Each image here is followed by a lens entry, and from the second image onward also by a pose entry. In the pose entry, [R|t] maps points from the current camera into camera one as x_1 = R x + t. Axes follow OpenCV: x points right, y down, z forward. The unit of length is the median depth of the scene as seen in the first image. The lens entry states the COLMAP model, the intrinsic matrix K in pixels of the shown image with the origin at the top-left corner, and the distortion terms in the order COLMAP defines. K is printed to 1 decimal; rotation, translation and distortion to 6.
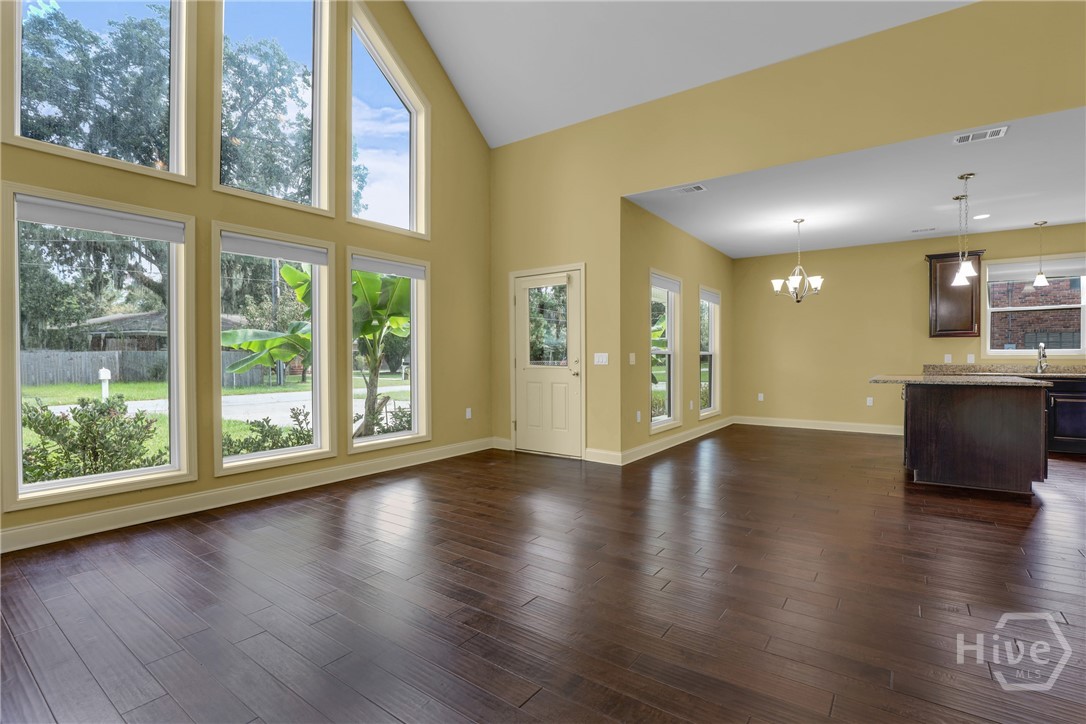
lens RADIAL K [[502.8, 0, 550.6], [0, 502.8, 360.9], [0, 0, 1]] dist [-0.026415, -0.000338]
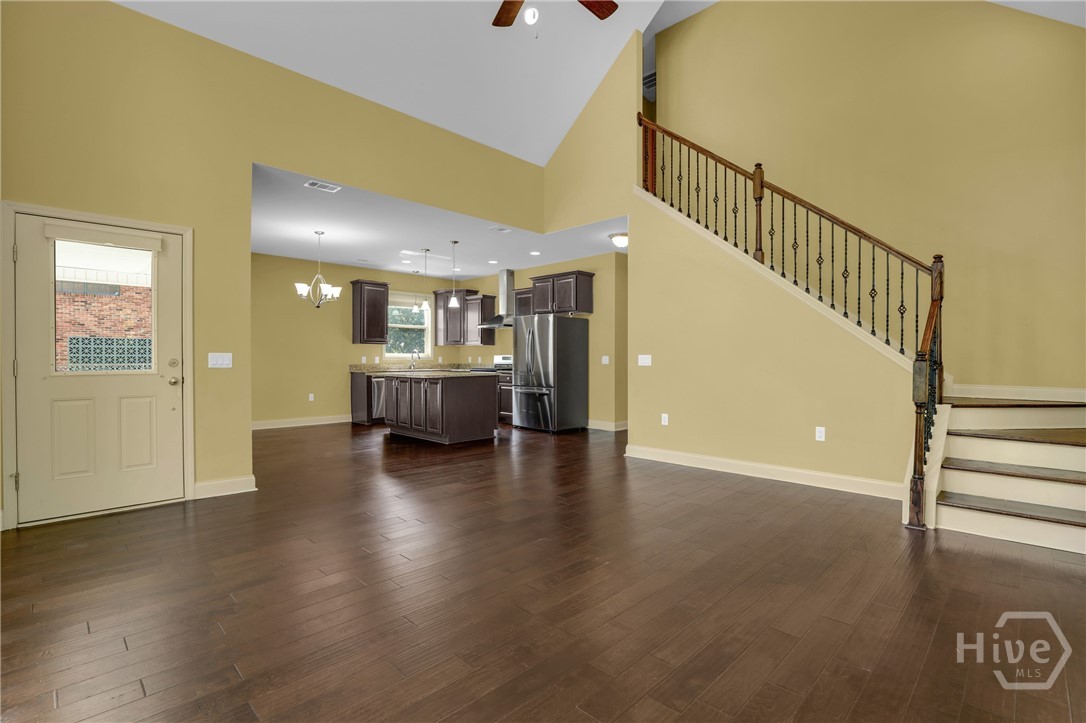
lens RADIAL K [[502.8, 0, 550.6], [0, 502.8, 360.4], [0, 0, 1]] dist [-0.026415, -0.000338]
pose [[0.159037, -0.001772, 0.987271, -0.492992], [0.005190, 0.999986, 0.000959, -0.001998], [-0.987259, 0.004972, 0.159044, 0.331887]]
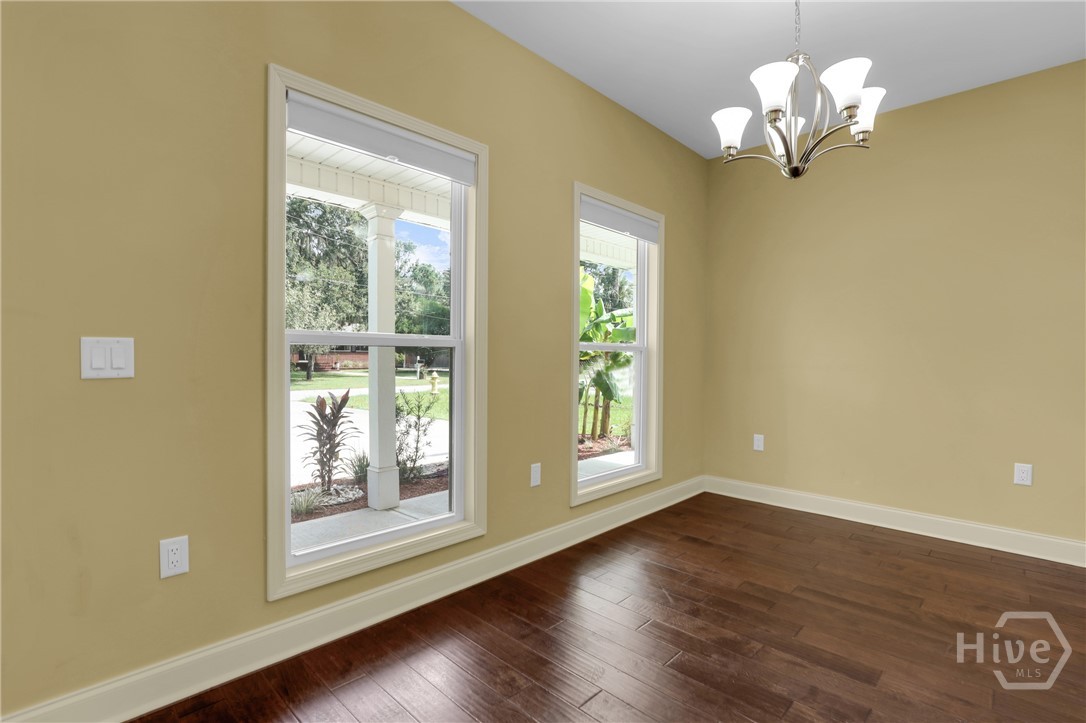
lens RADIAL K [[502.8, 0, 550.6], [0, 502.8, 360.4], [0, 0, 1]] dist [-0.026415, -0.000338]
pose [[0.990293, 0.011364, -0.138529, 0.394058], [-0.011226, 0.999935, 0.001779, -0.005396], [0.138540, -0.000207, 0.990357, 0.685416]]
